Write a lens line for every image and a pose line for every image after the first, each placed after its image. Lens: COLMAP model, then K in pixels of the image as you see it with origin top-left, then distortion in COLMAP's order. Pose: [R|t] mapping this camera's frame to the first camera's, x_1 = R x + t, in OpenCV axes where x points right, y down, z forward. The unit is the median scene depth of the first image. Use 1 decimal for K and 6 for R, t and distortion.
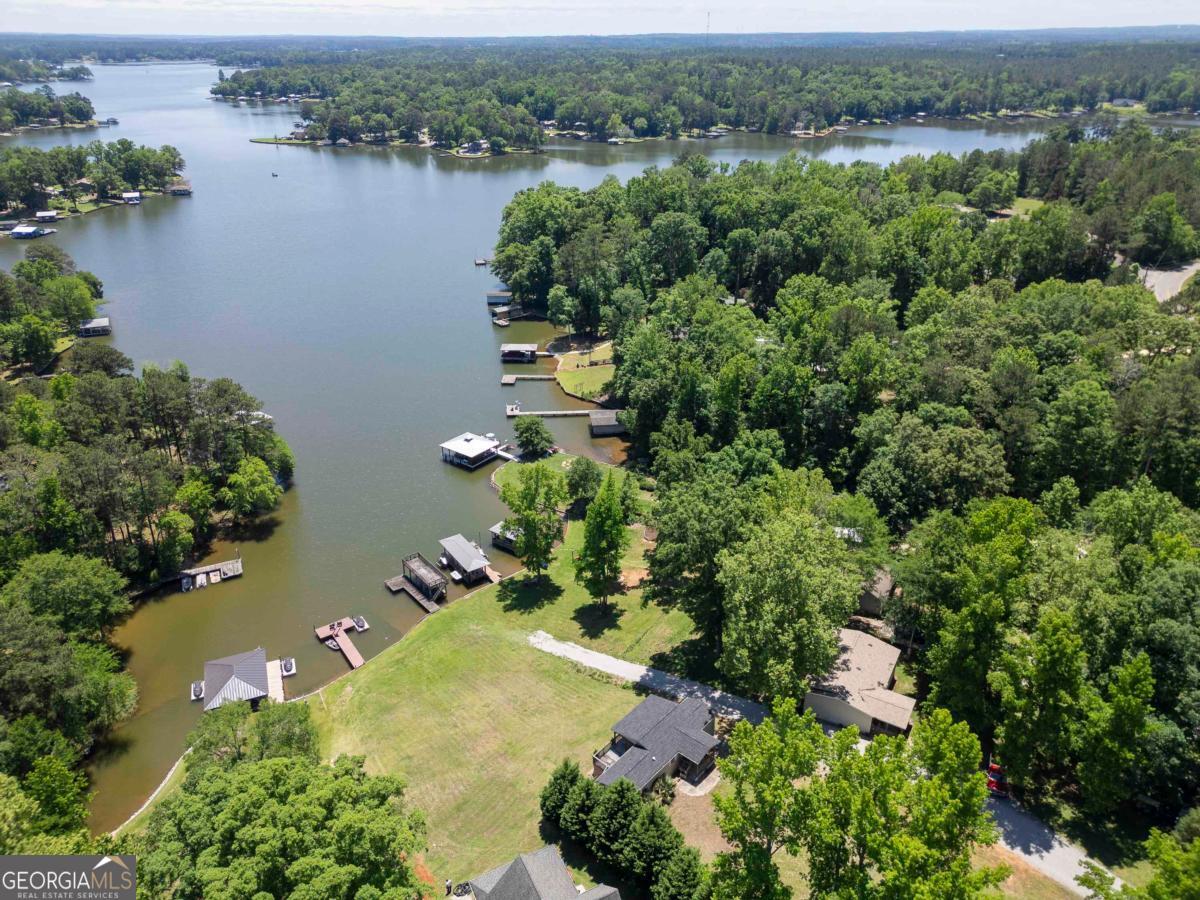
lens RADIAL K [[838.1, 0, 594.9], [0, 838.1, 454.4], [0, 0, 1]] dist [0.072106, -0.062546]
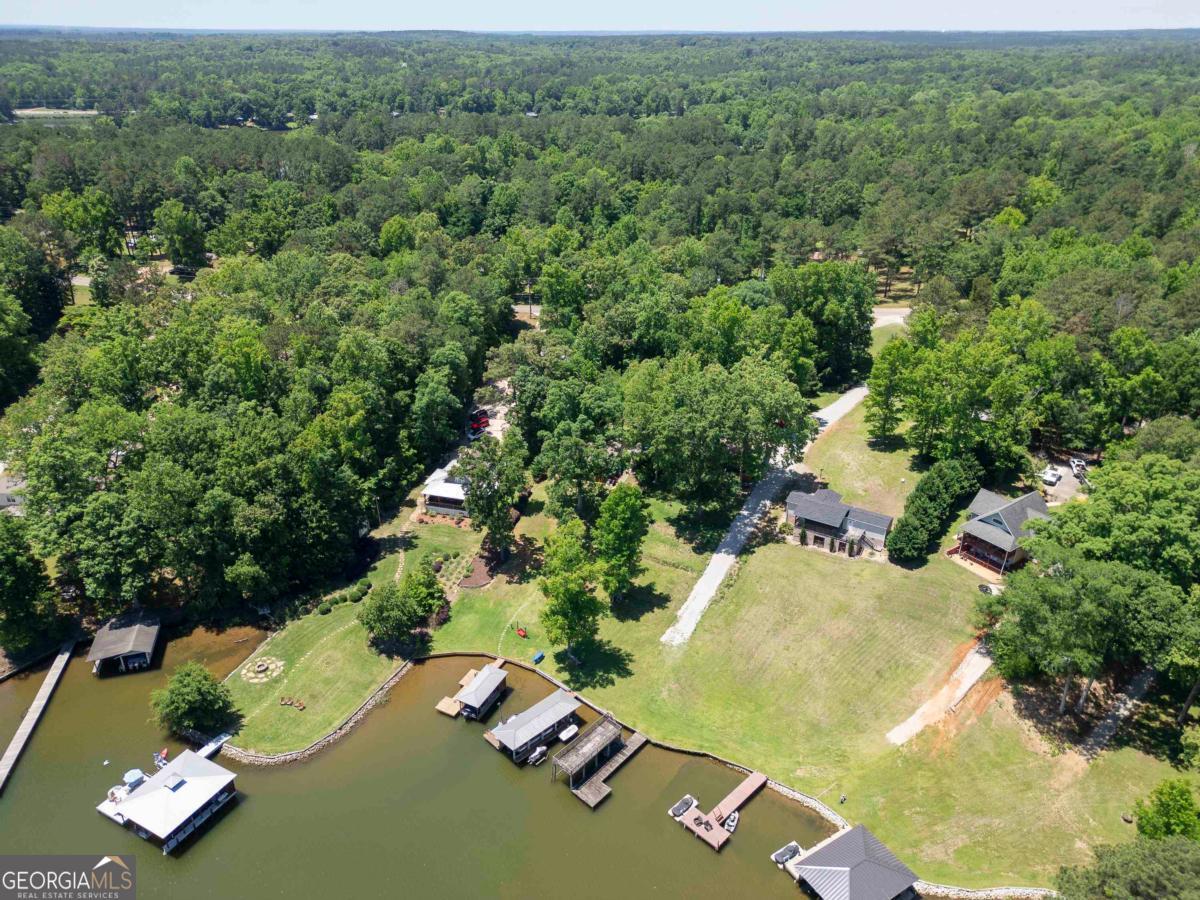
lens RADIAL K [[838.1, 0, 591.6], [0, 838.1, 454.4], [0, 0, 1]] dist [0.072106, -0.062546]
pose [[-0.160441, -0.437797, 0.884643, -0.447906], [0.438260, 0.771465, 0.461271, -0.241433], [-0.884413, 0.461710, 0.068094, 0.491154]]
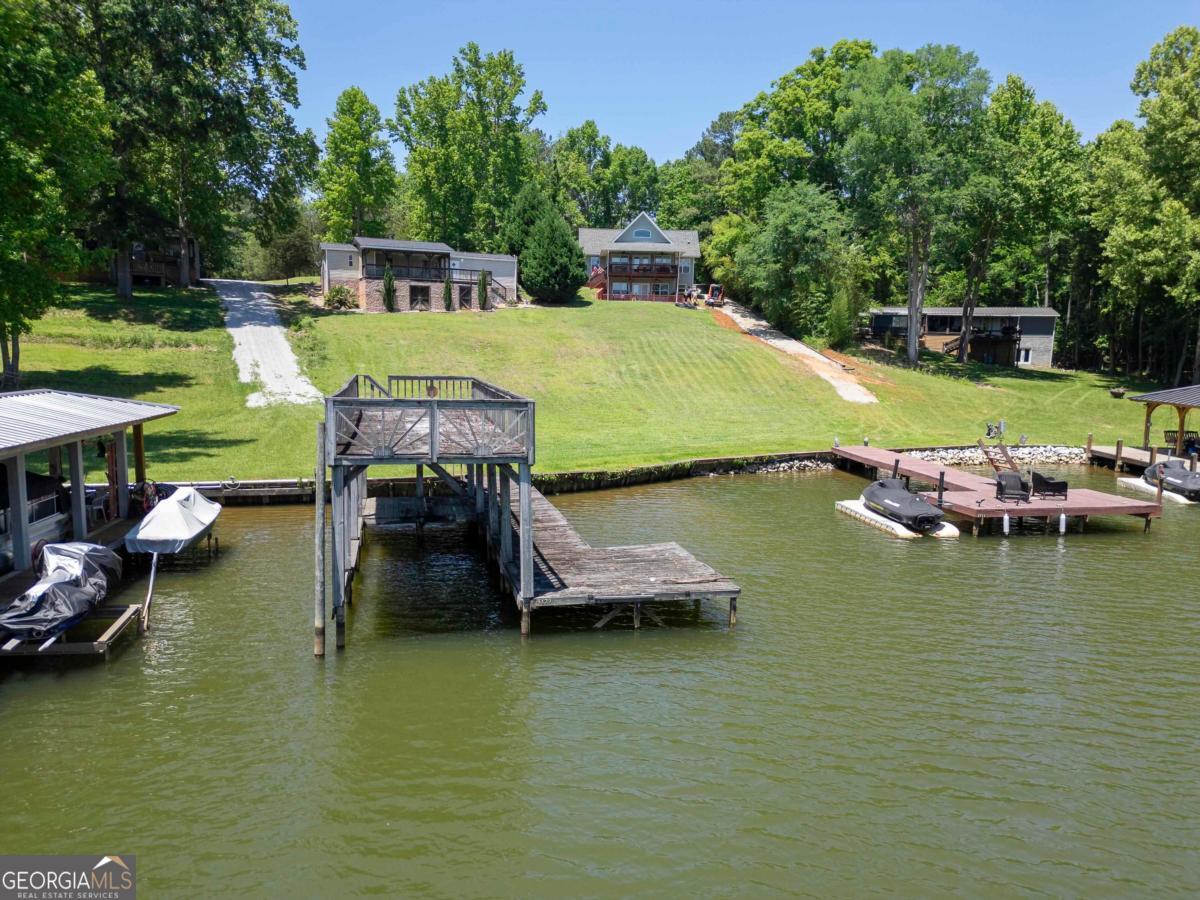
lens RADIAL K [[838.1, 0, 598.0], [0, 838.1, 450.1], [0, 0, 1]] dist [0.072106, -0.062546]
pose [[-0.906232, -0.059902, 0.418515, -0.165446], [0.178281, 0.843450, 0.506763, 0.049836], [-0.383353, 0.533858, -0.753682, 0.645111]]
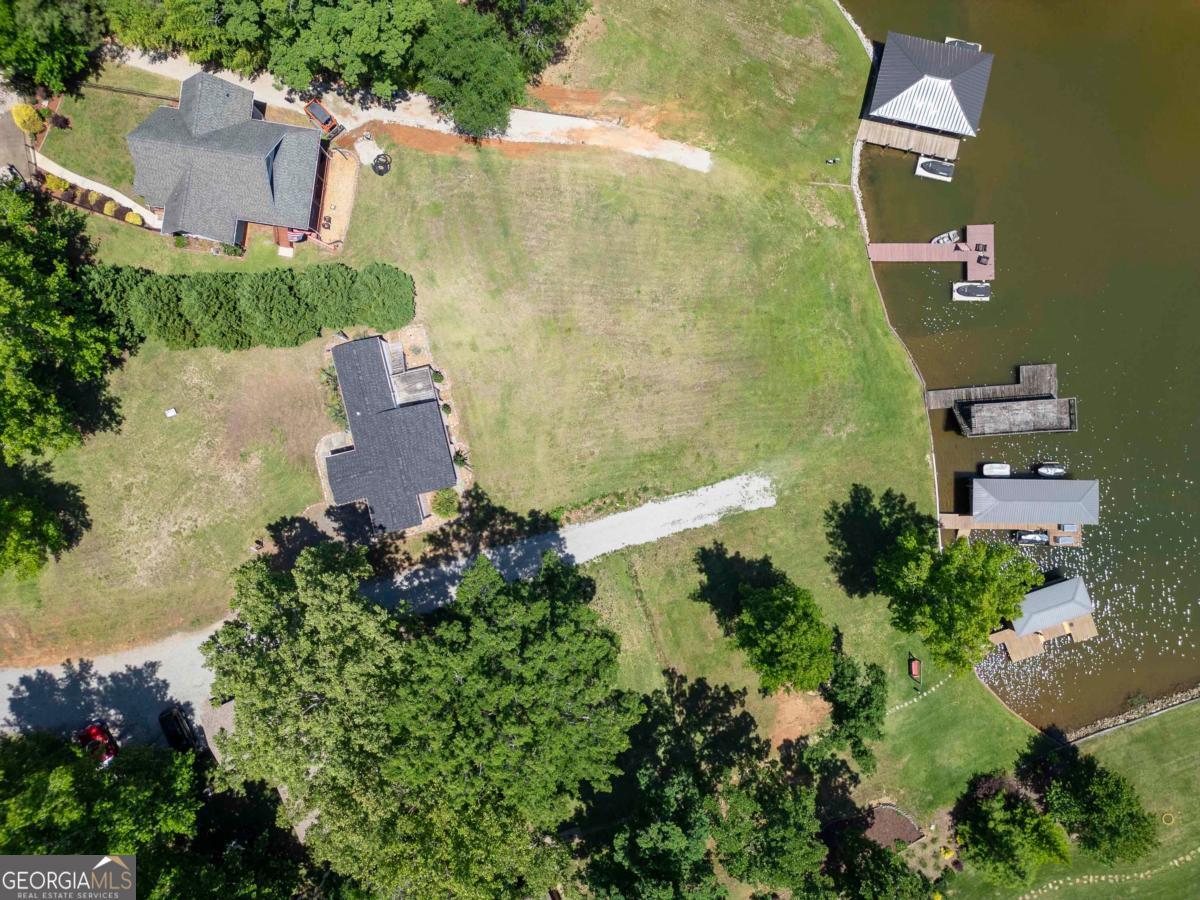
lens RADIAL K [[838.1, 0, 596.7], [0, 838.1, 447.2], [0, 0, 1]] dist [0.072106, -0.062546]
pose [[-0.573737, 0.819021, 0.005557, -0.013946], [-0.356015, -0.255493, 0.898875, -0.169117], [0.737617, 0.513739, 0.438170, 0.322408]]
